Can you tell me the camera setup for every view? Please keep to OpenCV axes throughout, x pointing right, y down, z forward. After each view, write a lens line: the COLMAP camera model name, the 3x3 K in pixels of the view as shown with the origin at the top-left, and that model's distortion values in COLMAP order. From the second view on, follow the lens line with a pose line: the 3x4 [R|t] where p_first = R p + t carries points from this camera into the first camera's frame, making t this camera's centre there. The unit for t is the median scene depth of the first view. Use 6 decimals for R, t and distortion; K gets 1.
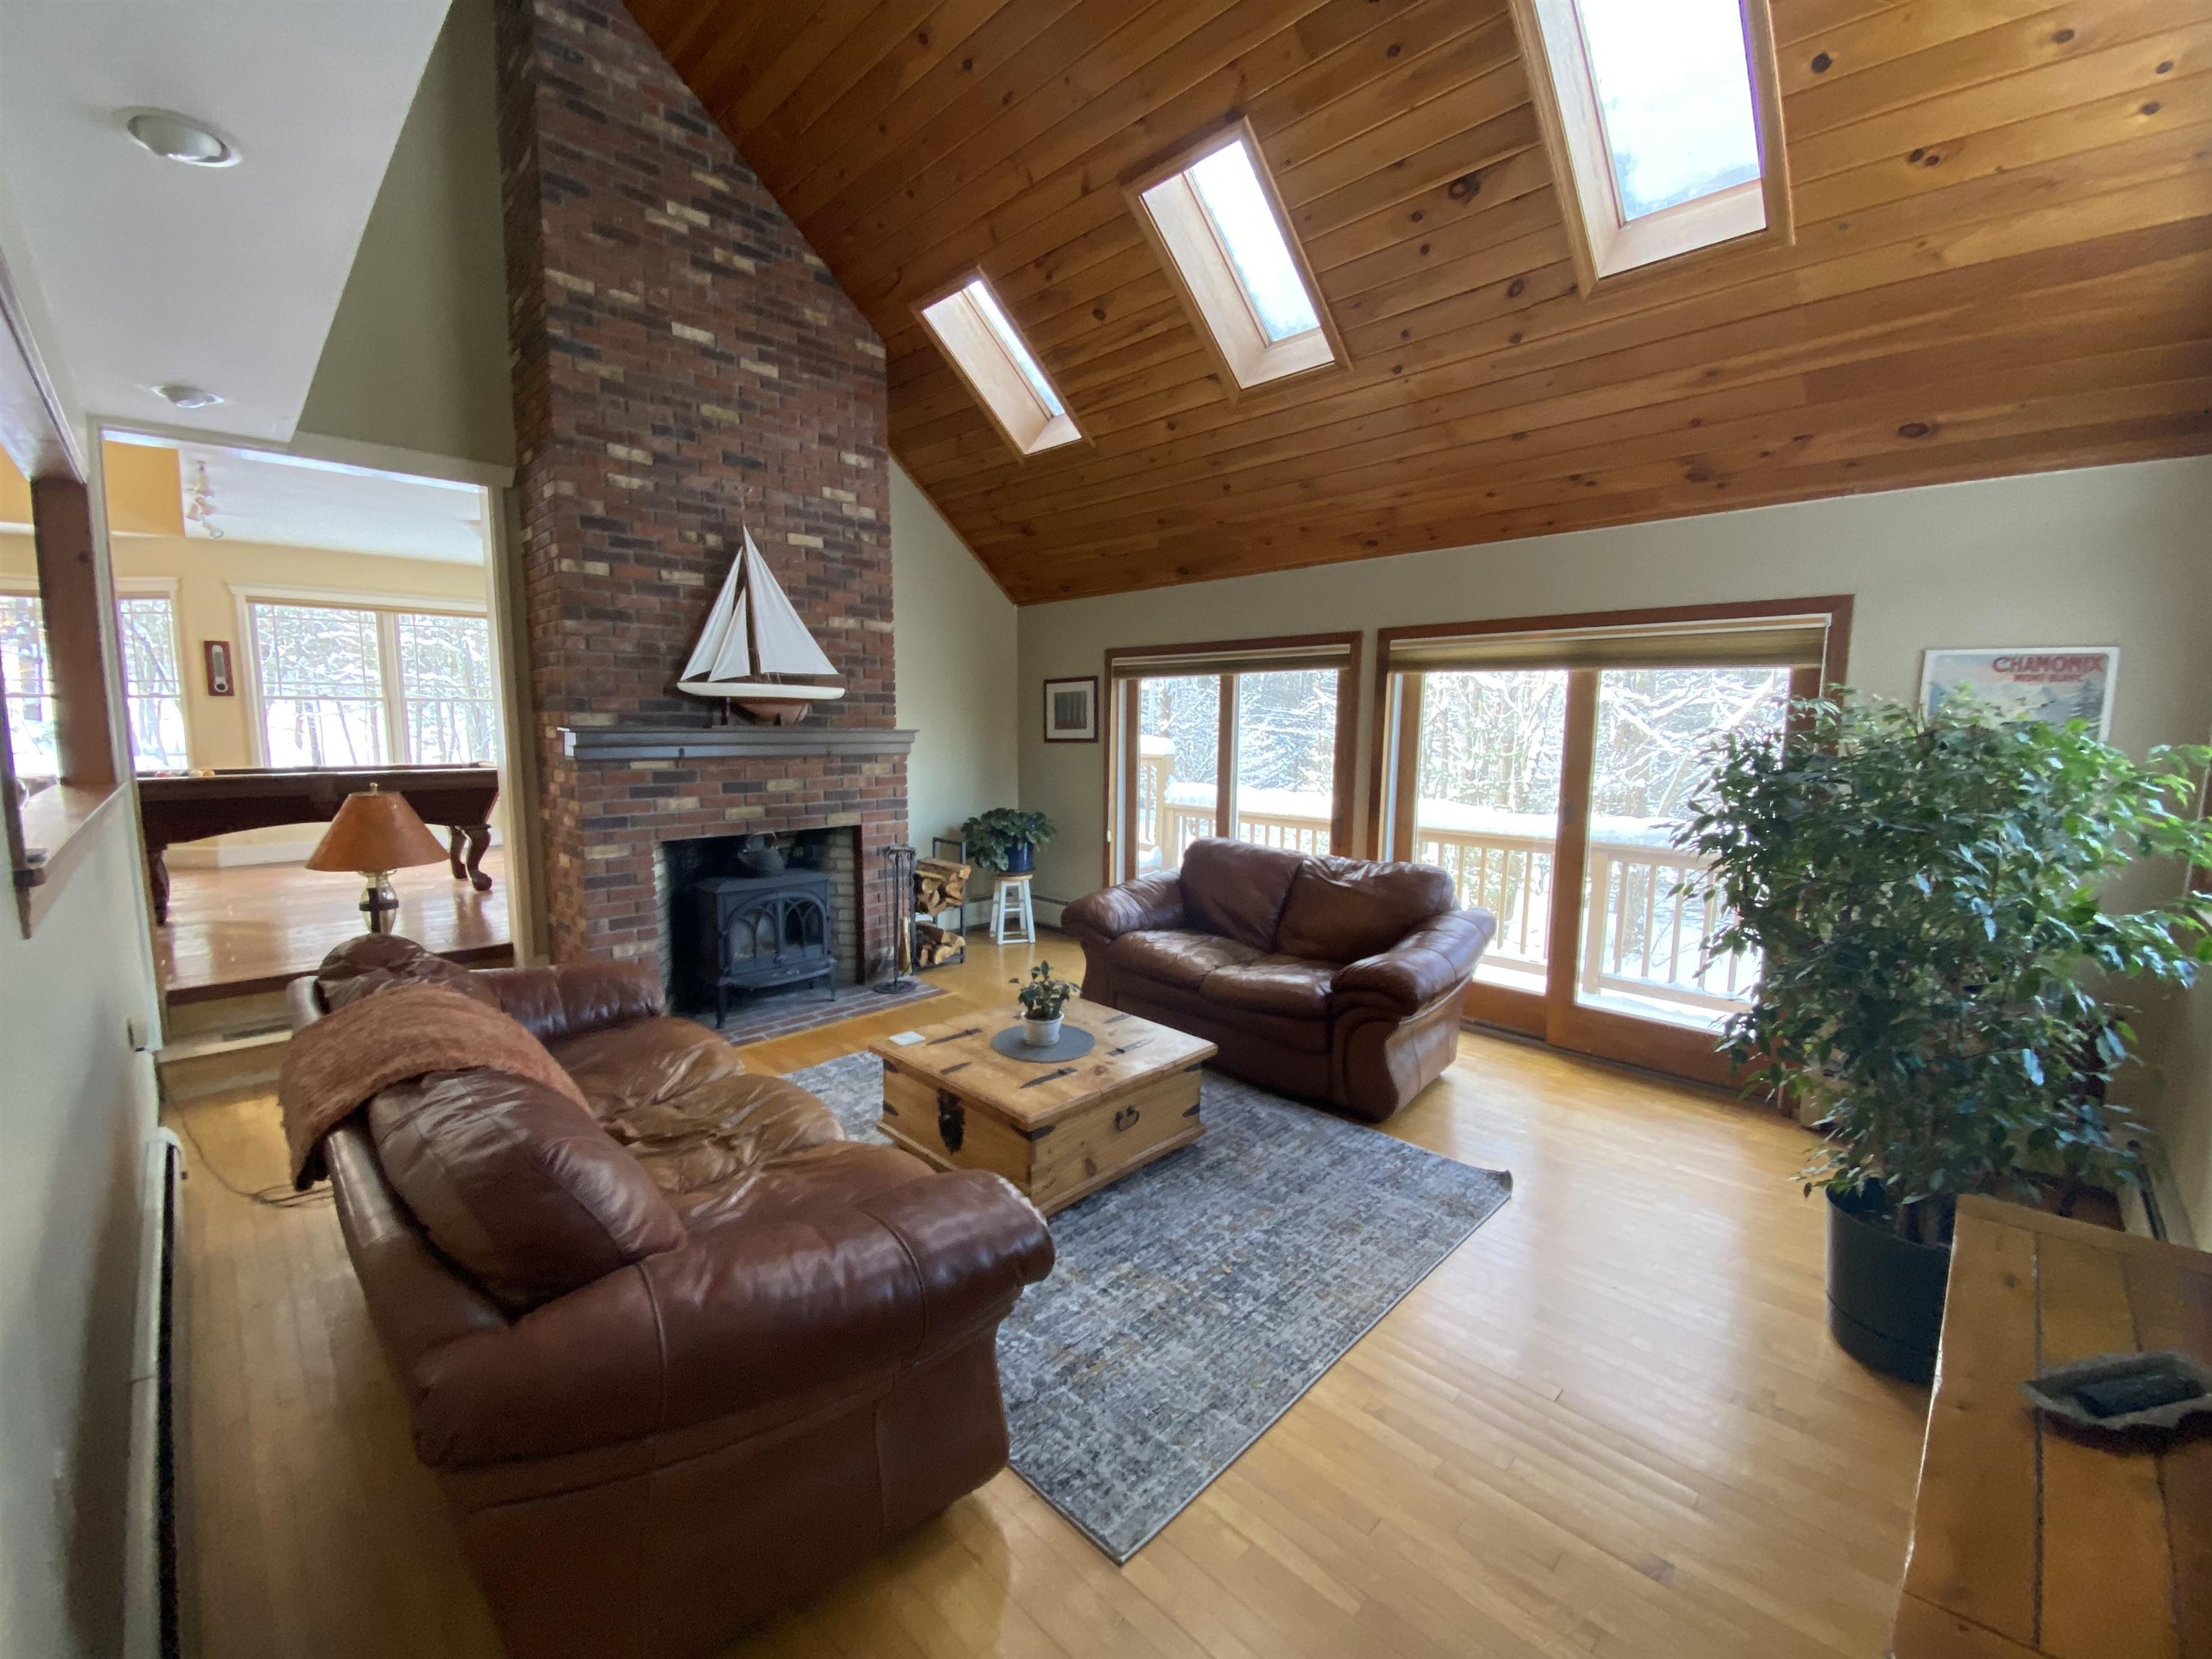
lens RADIAL K [[885.1, 0, 1103.6], [0, 885.1, 827.2], [0, 0, 1]] dist [-0.015442, -0.000542]
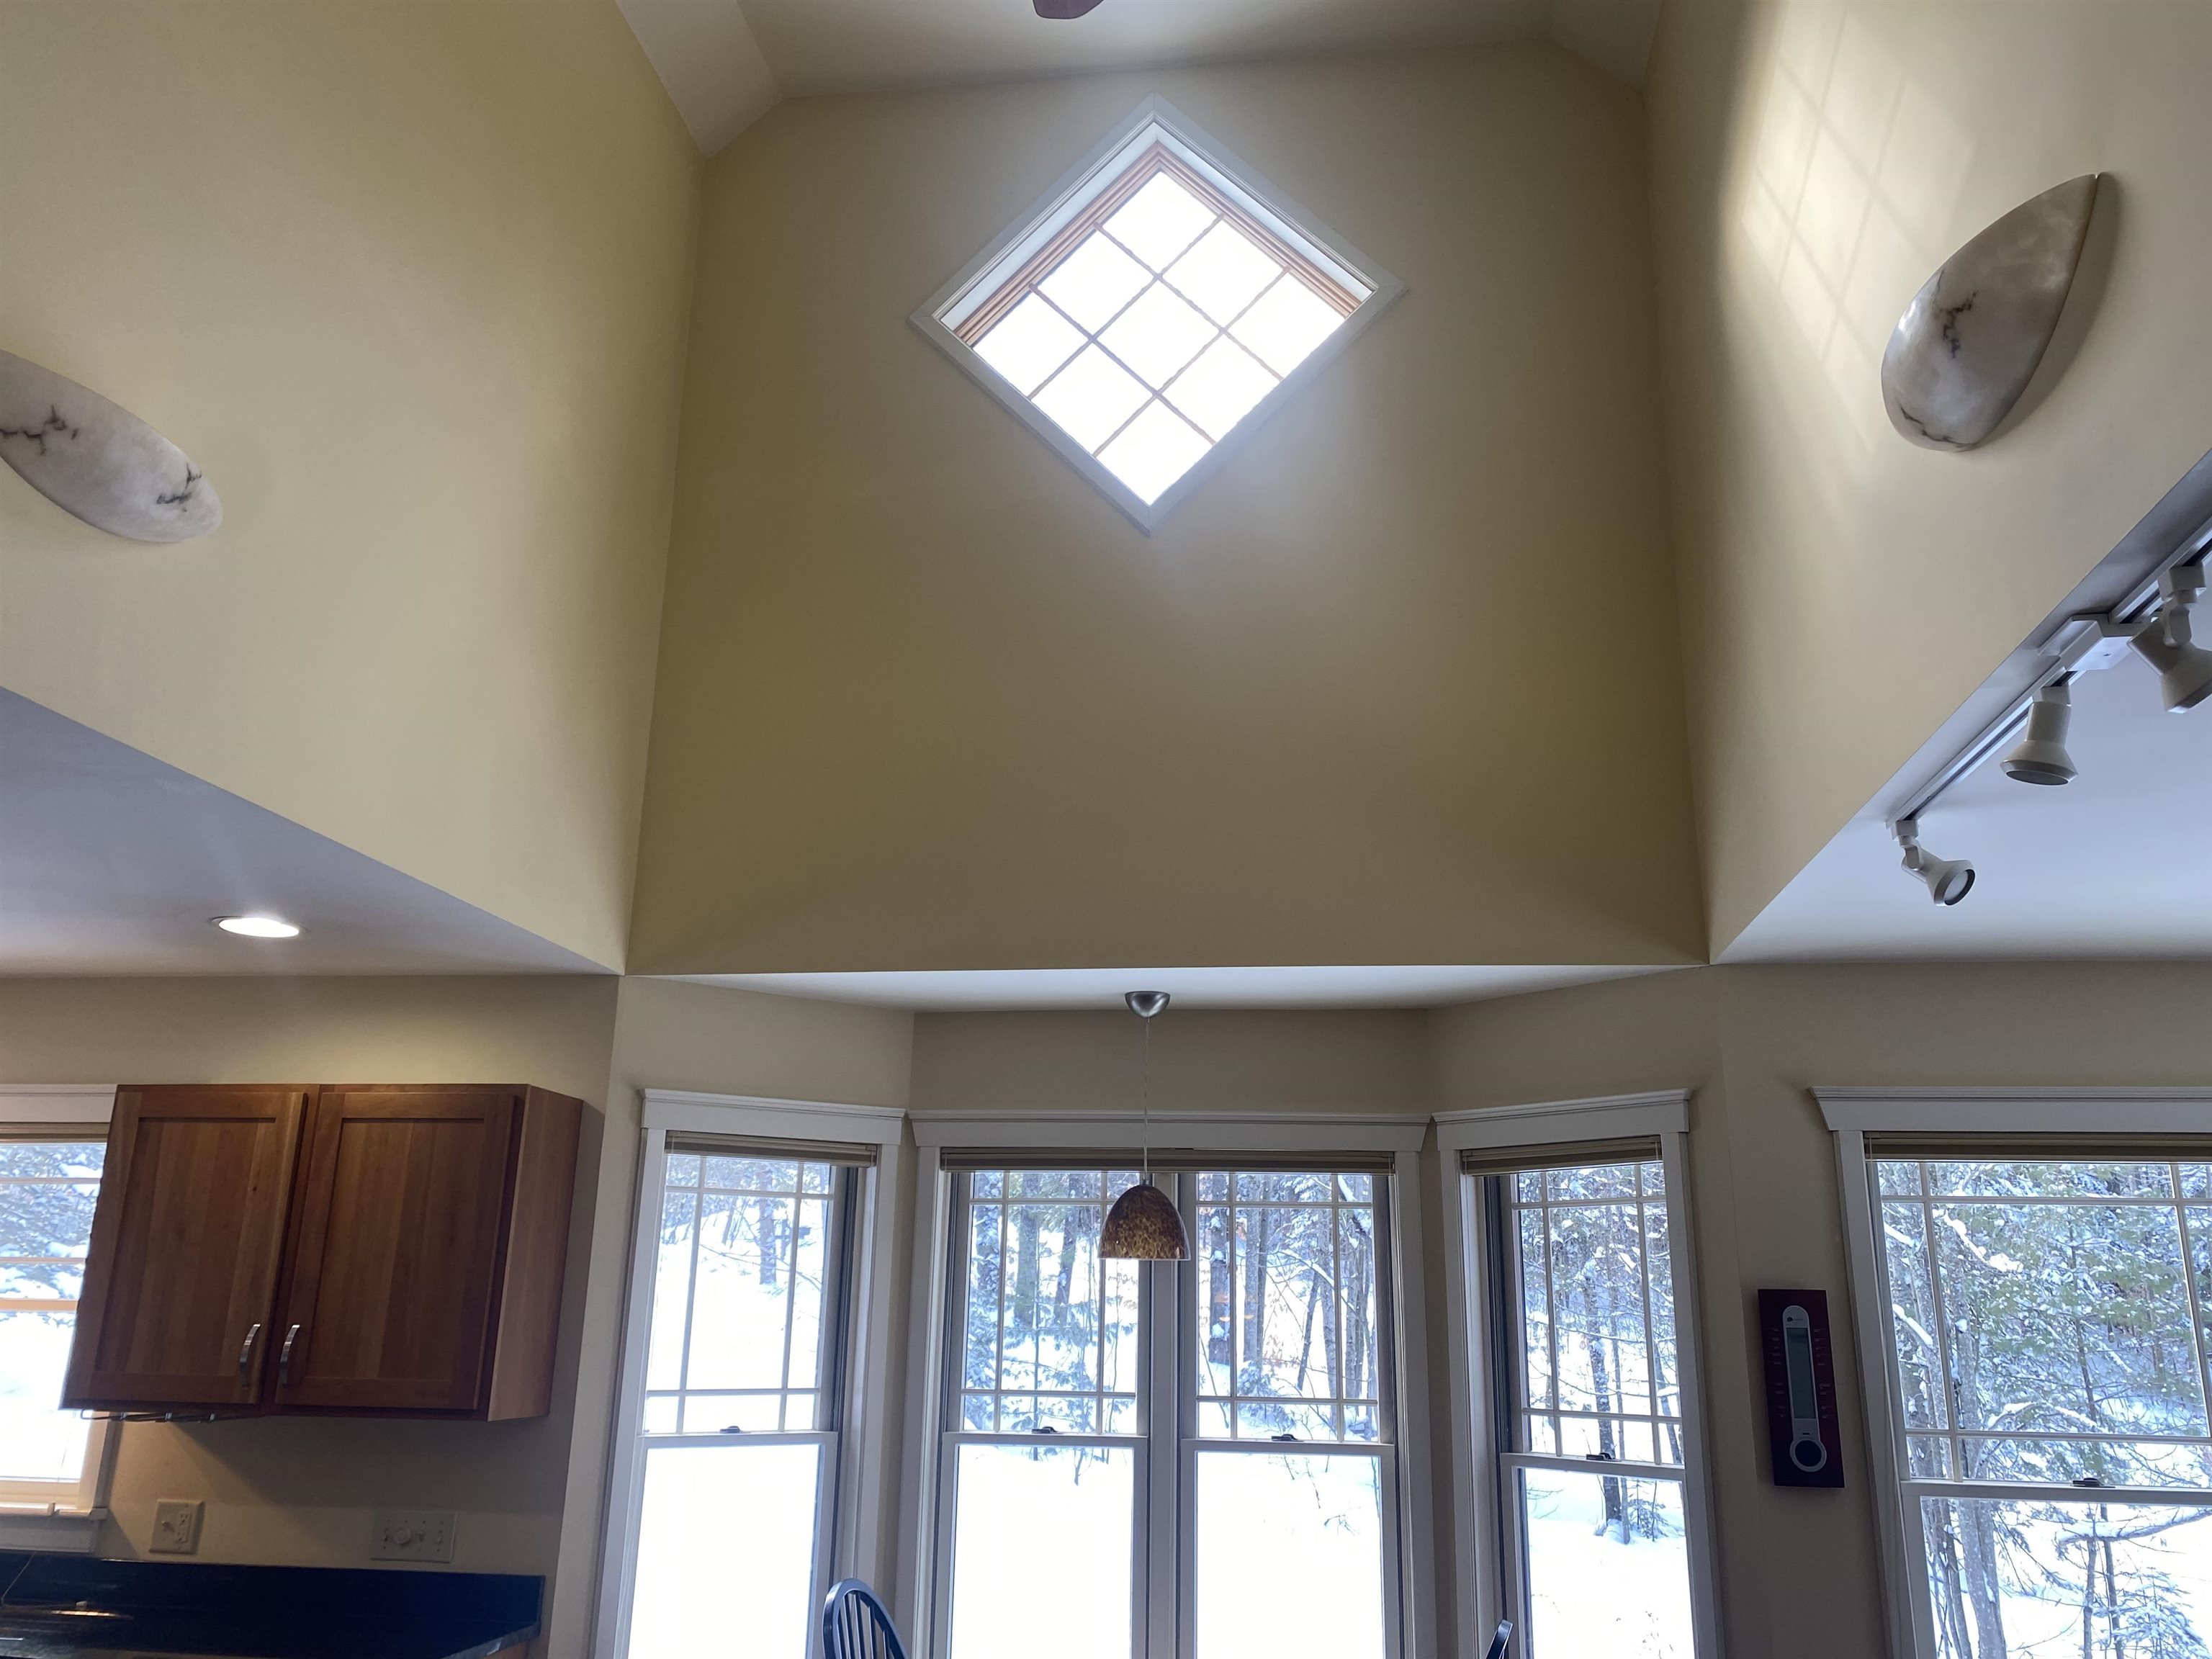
lens RADIAL K [[1674.9, 0, 1124.7], [0, 1674.9, 836.5], [0, 0, 1]] dist [0.055580, -0.082008]
pose [[0.603808, -0.221064, -0.765863, -1.013021], [-0.103388, 0.930942, -0.350225, -0.197219], [0.790397, 0.290650, 0.539255, 0.690331]]
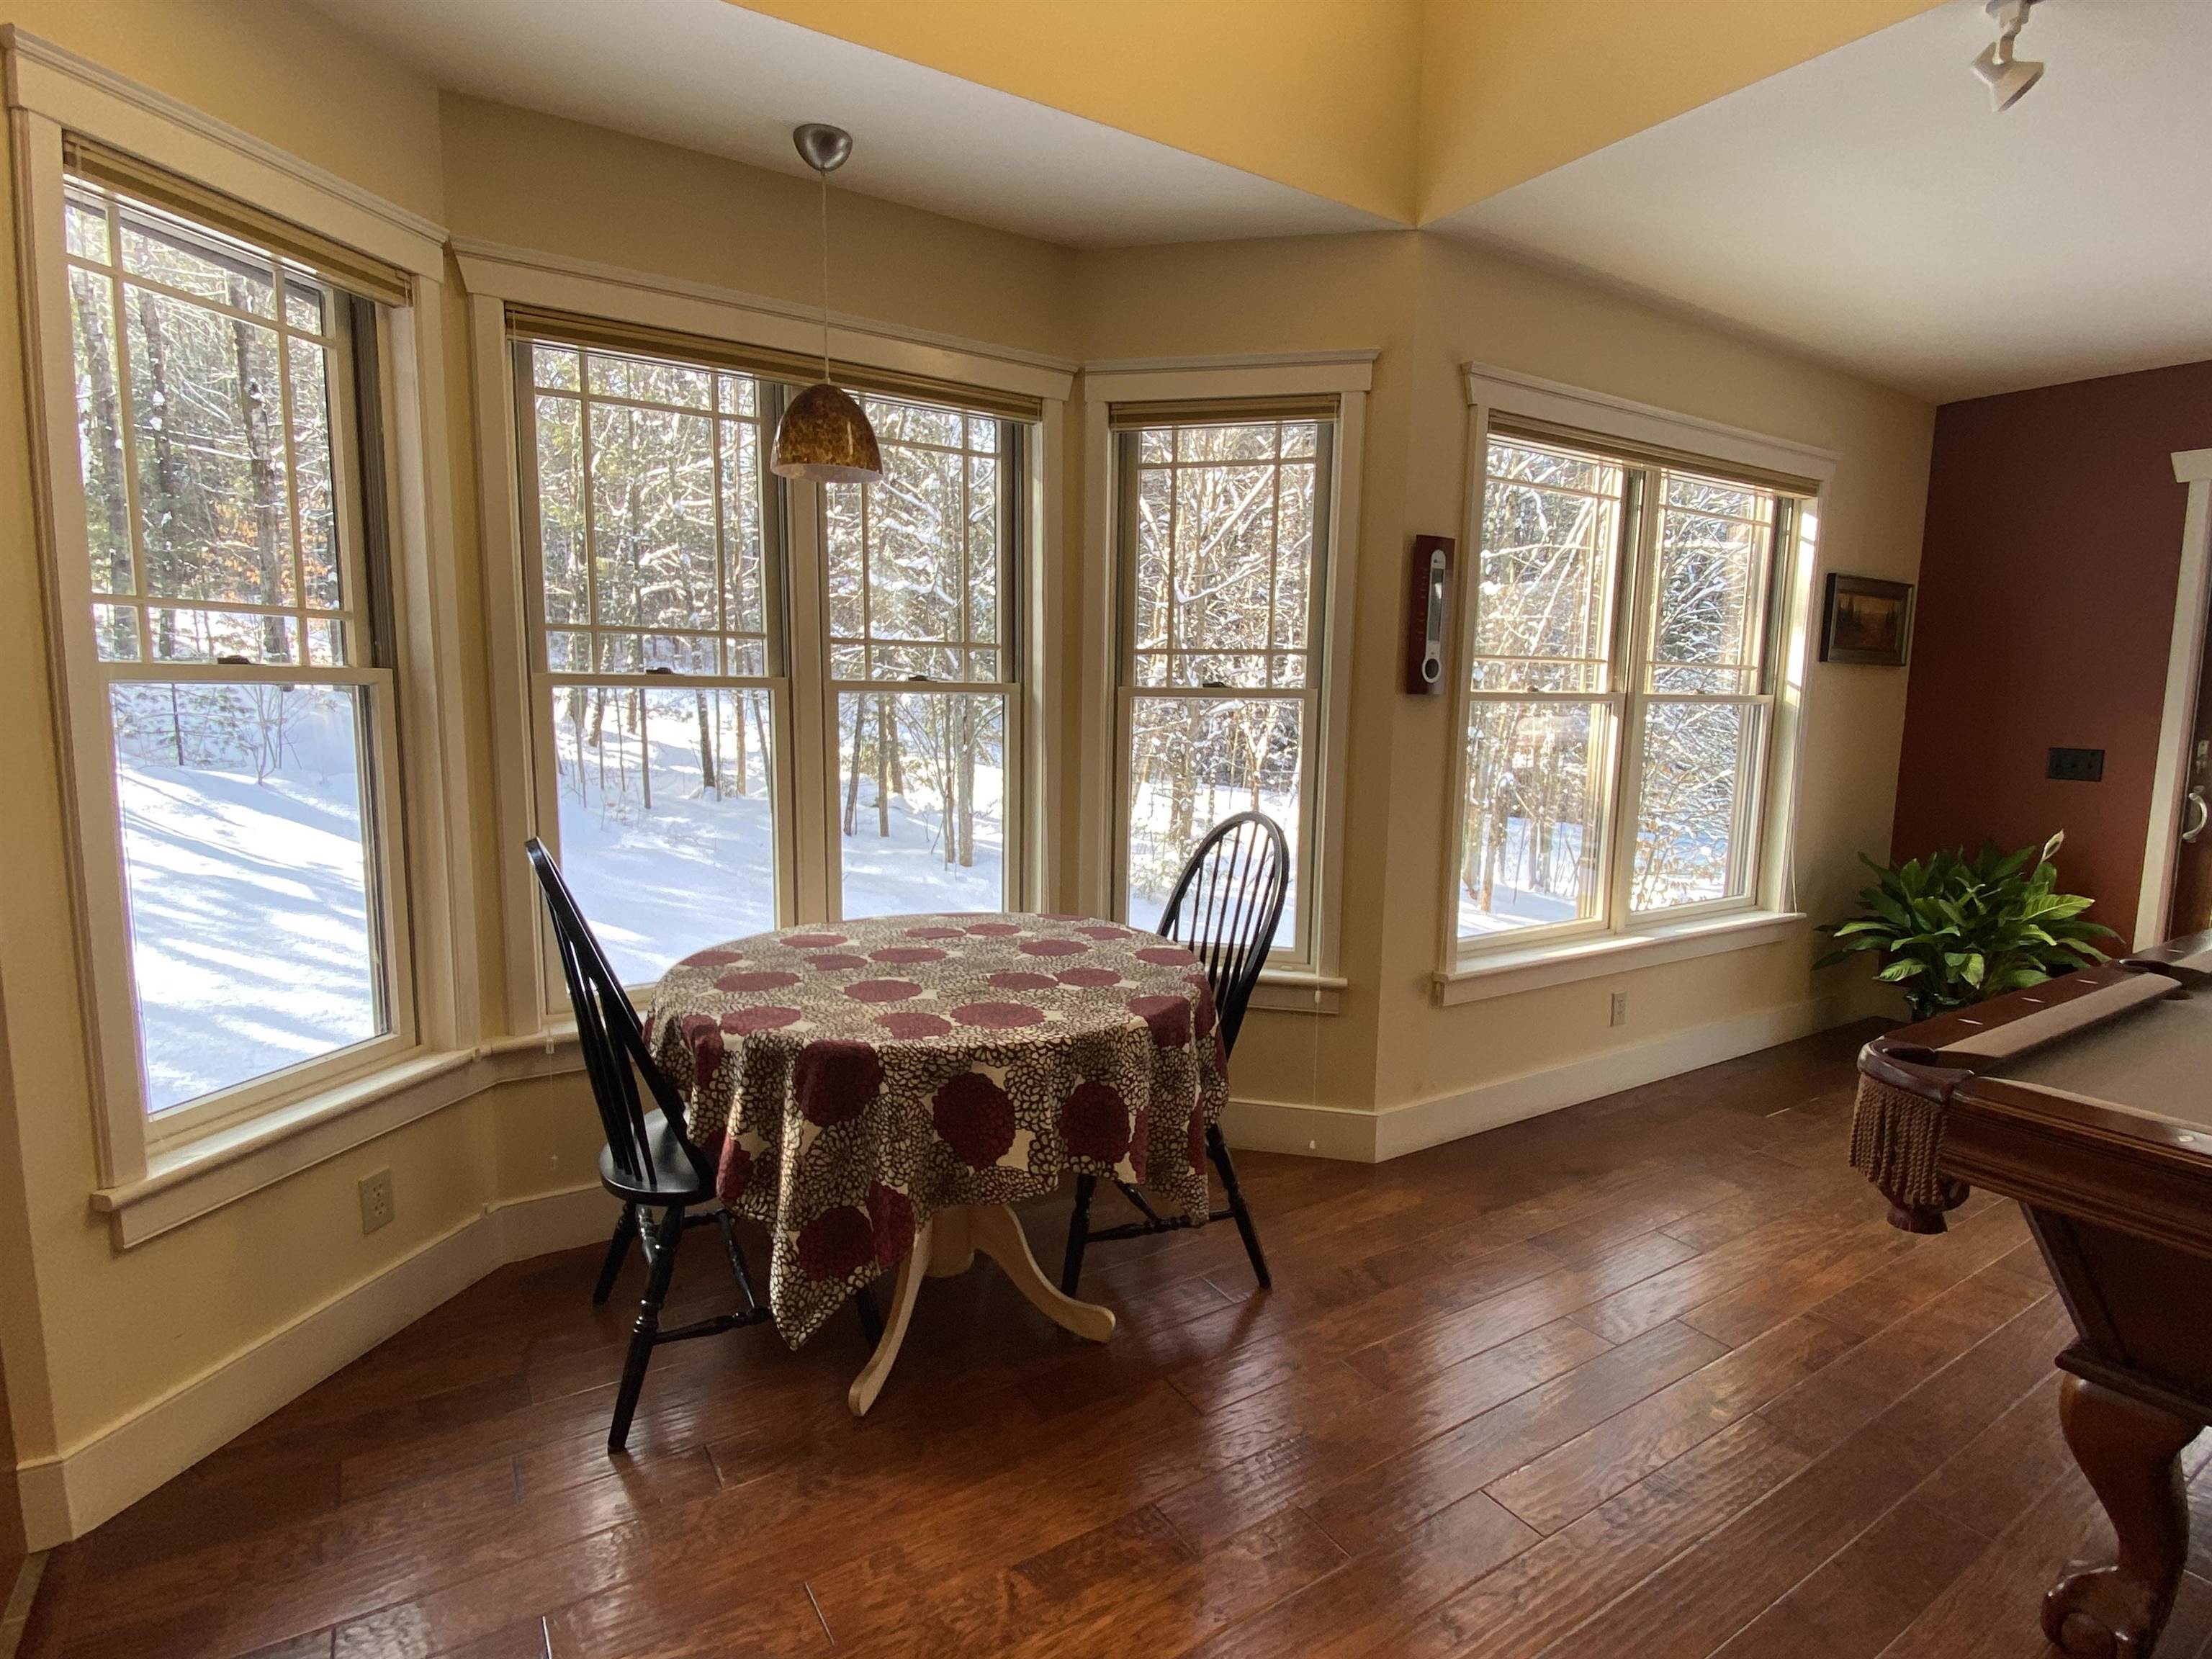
lens RADIAL K [[1098.8, 0, 1094.7], [0, 1098.8, 834.7], [0, 0, 1]] dist [0.035531, -0.027743]
pose [[0.974507, 0.031529, -0.222132, -1.562010], [-0.028770, 0.999464, 0.015646, -0.143393], [0.222506, -0.008856, 0.974891, 0.791118]]
